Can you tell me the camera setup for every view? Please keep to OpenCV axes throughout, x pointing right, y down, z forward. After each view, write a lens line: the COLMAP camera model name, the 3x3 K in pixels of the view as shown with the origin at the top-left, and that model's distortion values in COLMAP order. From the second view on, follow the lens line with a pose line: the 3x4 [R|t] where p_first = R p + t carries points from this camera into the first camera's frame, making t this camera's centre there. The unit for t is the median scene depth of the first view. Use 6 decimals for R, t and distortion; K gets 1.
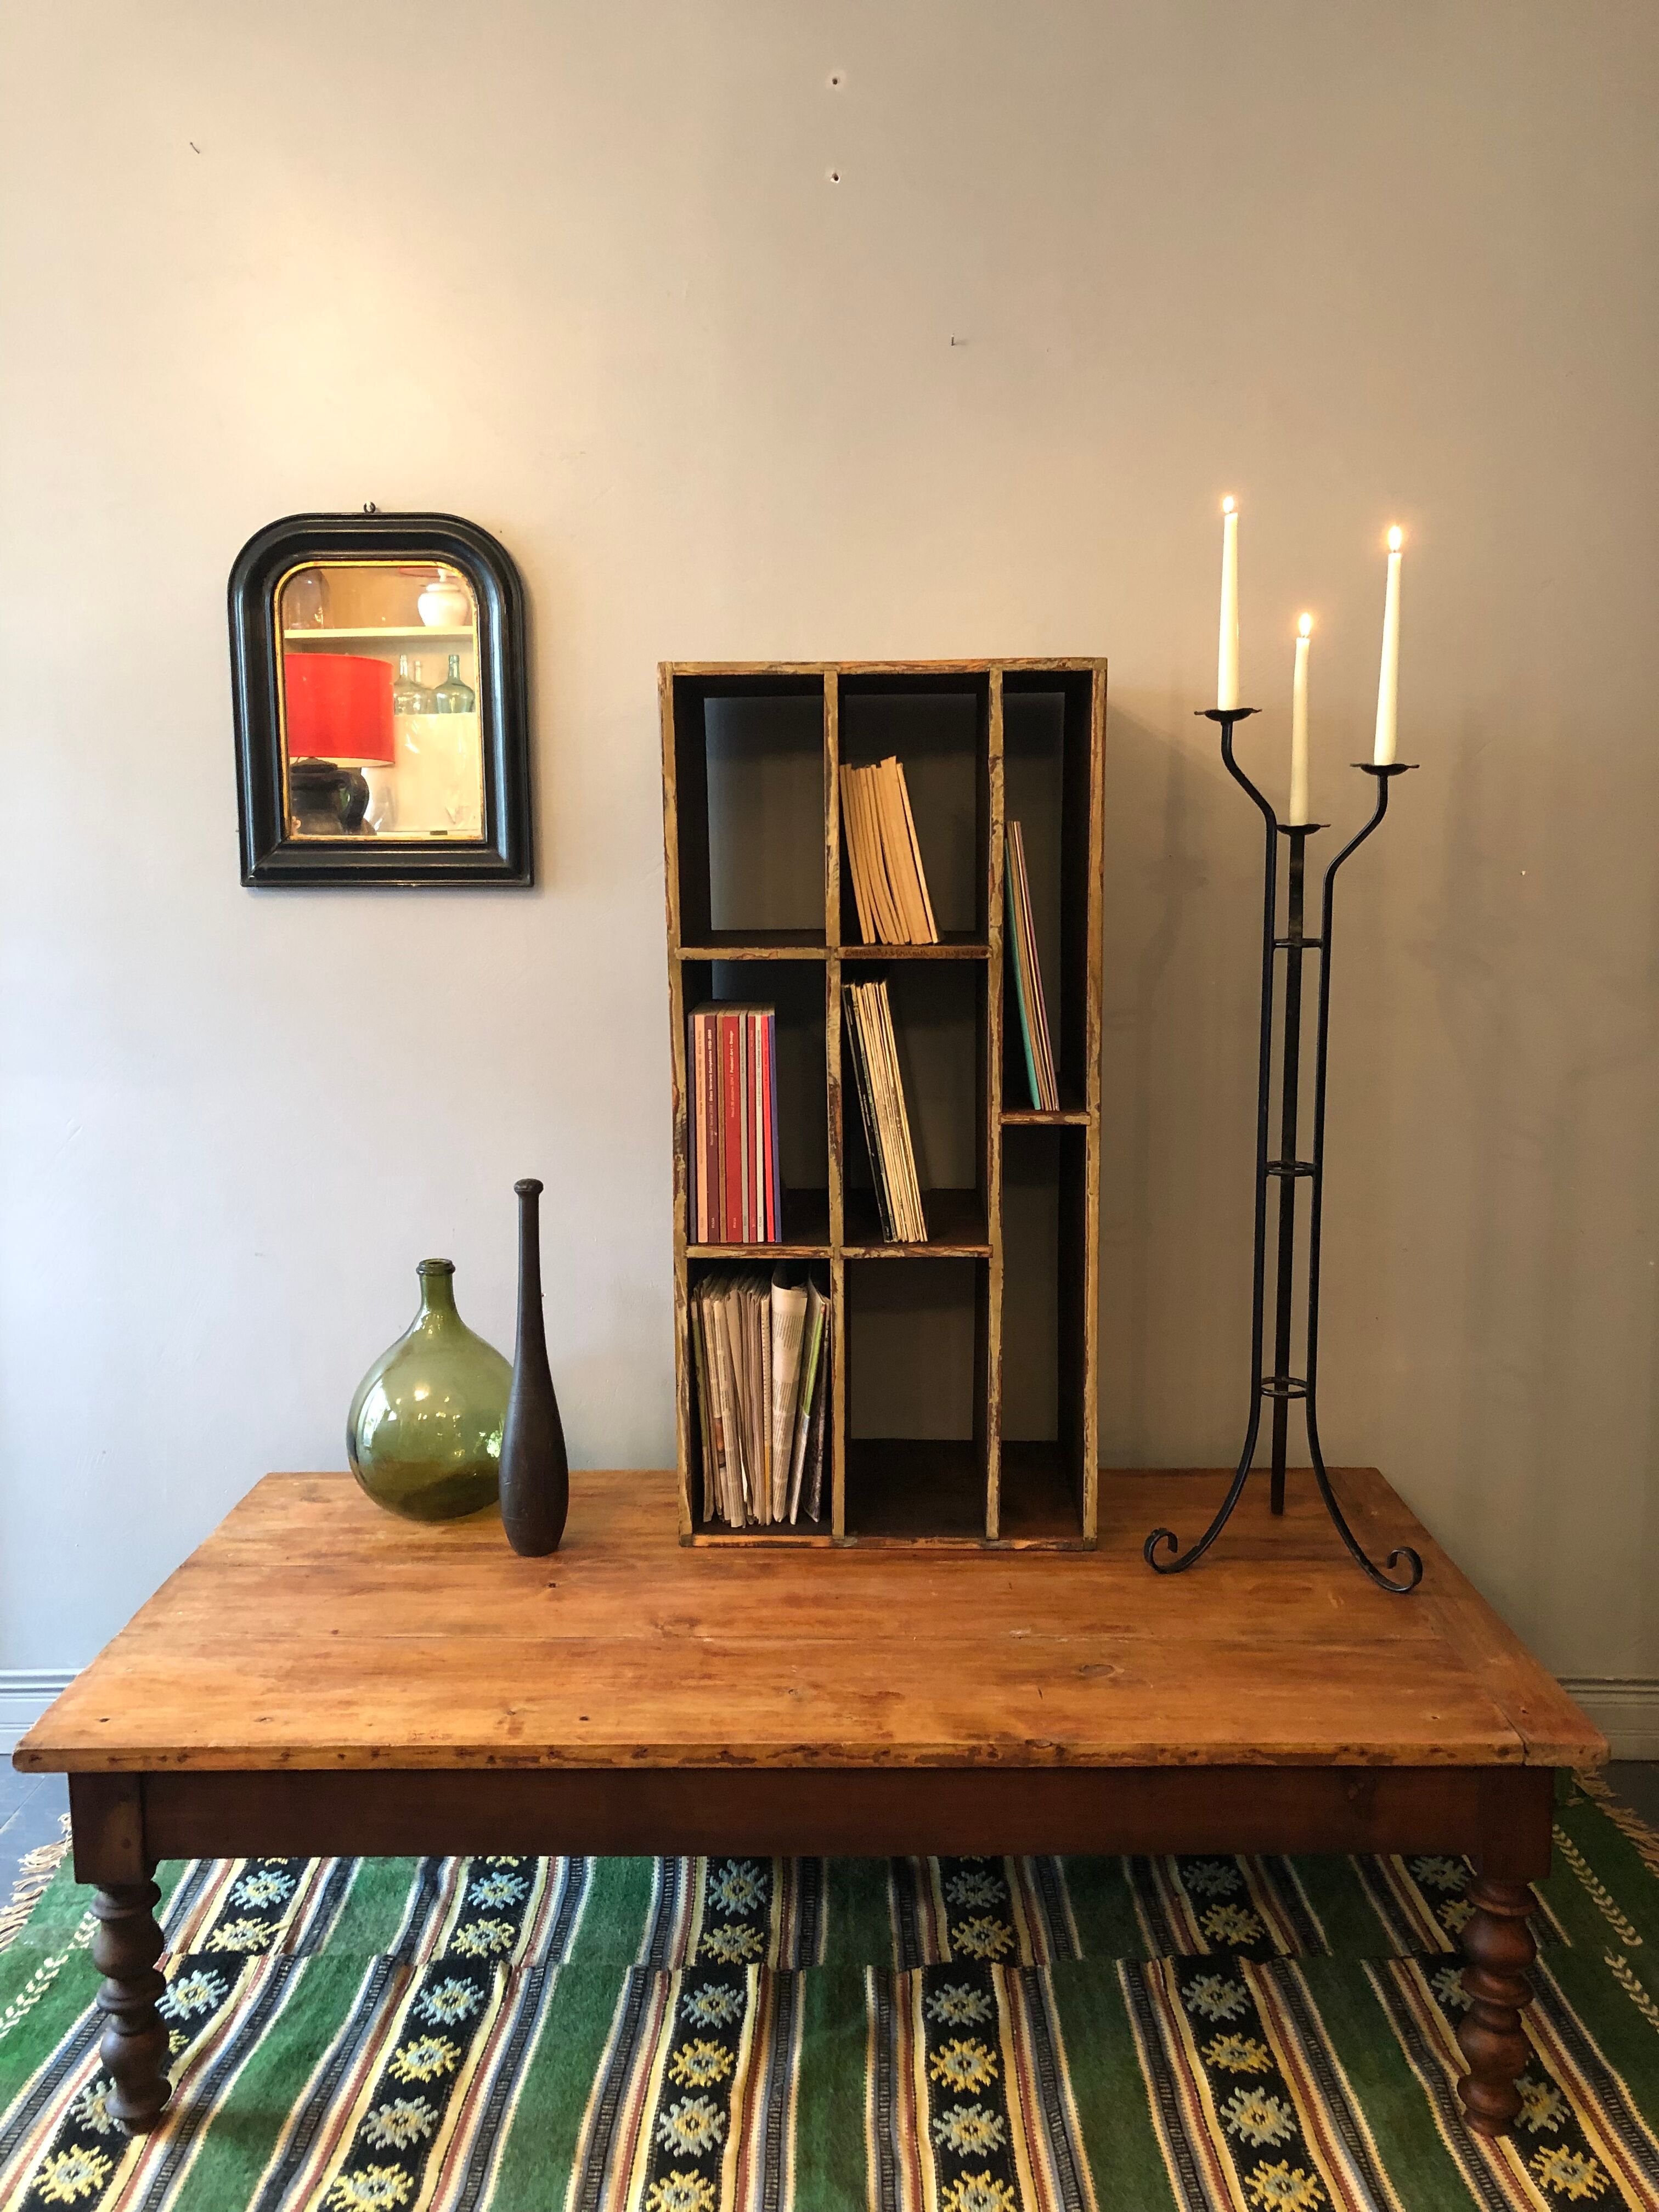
lens RADIAL K [[1726.8, 0, 880.5], [0, 1726.8, 1101.1], [0, 0, 1]] dist [0.008118, 0.002547]
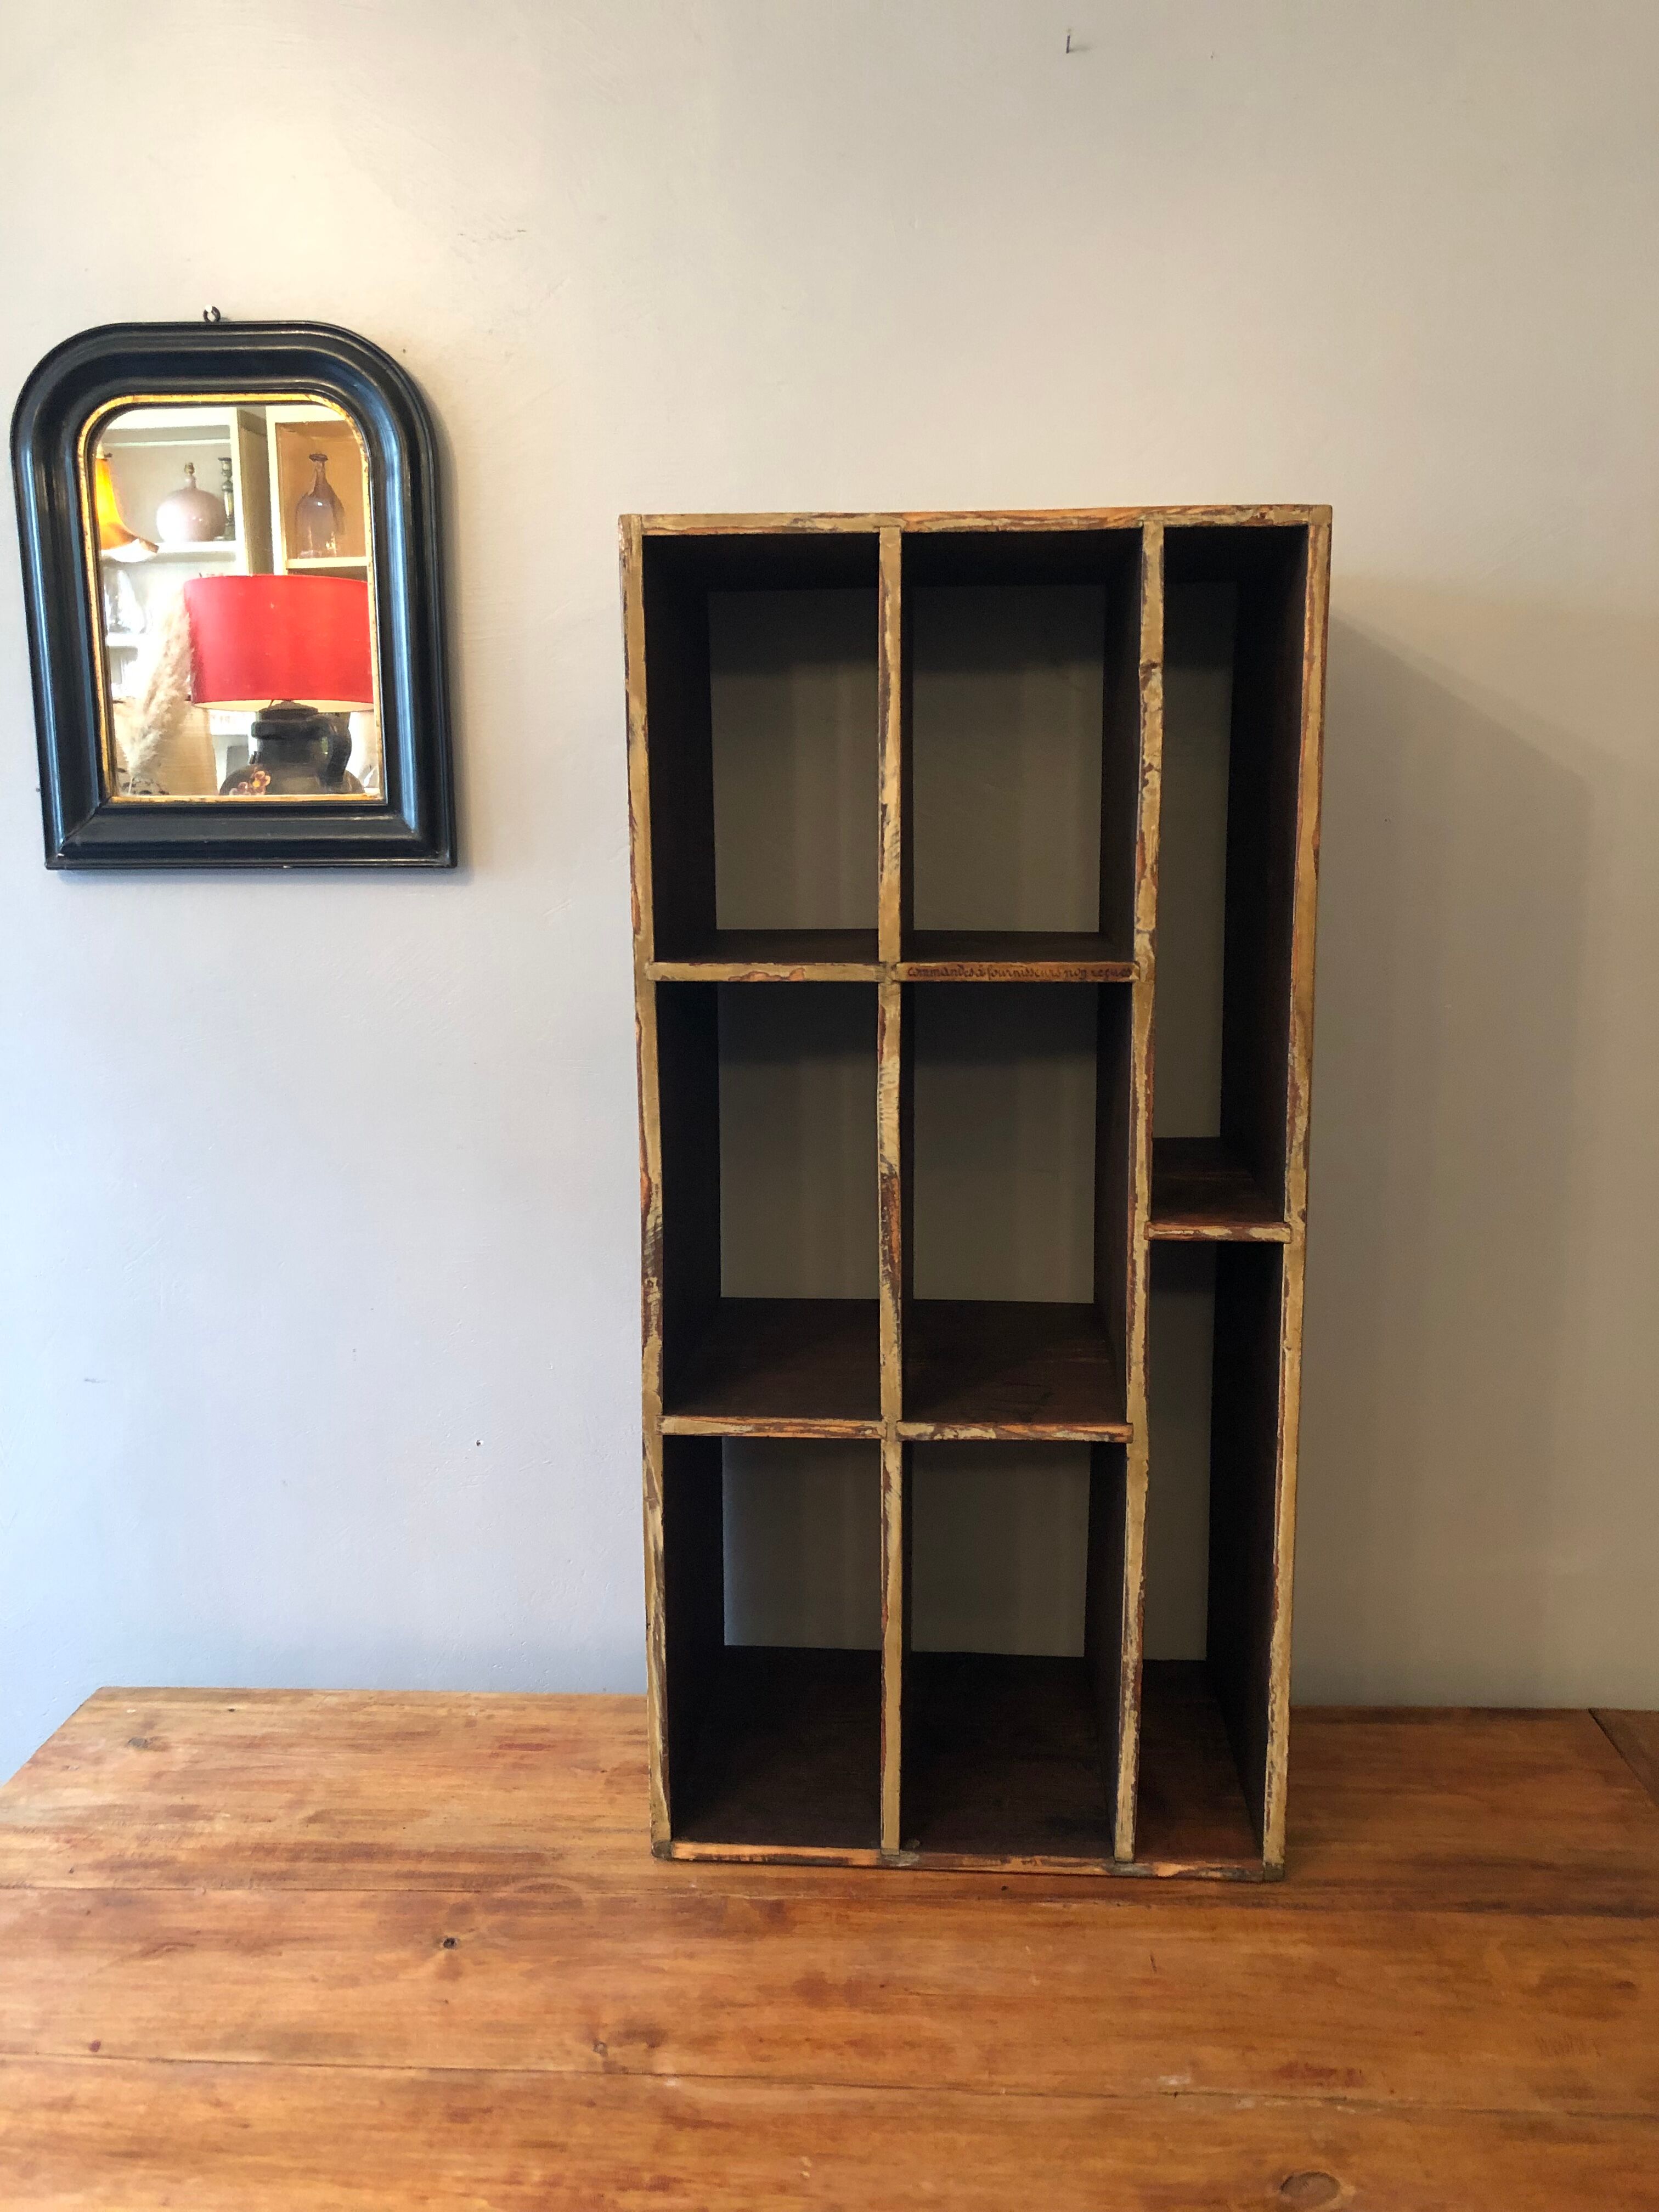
lens RADIAL K [[1764.1, 0, 866.6], [0, 1764.1, 1105.3], [0, 0, 1]] dist [0.016543, 0.005441]
pose [[0.998422, 0.004382, -0.055976, 0.004267], [-0.003011, 0.999694, 0.024549, -0.053184], [0.056067, -0.024342, 0.998130, 0.341156]]
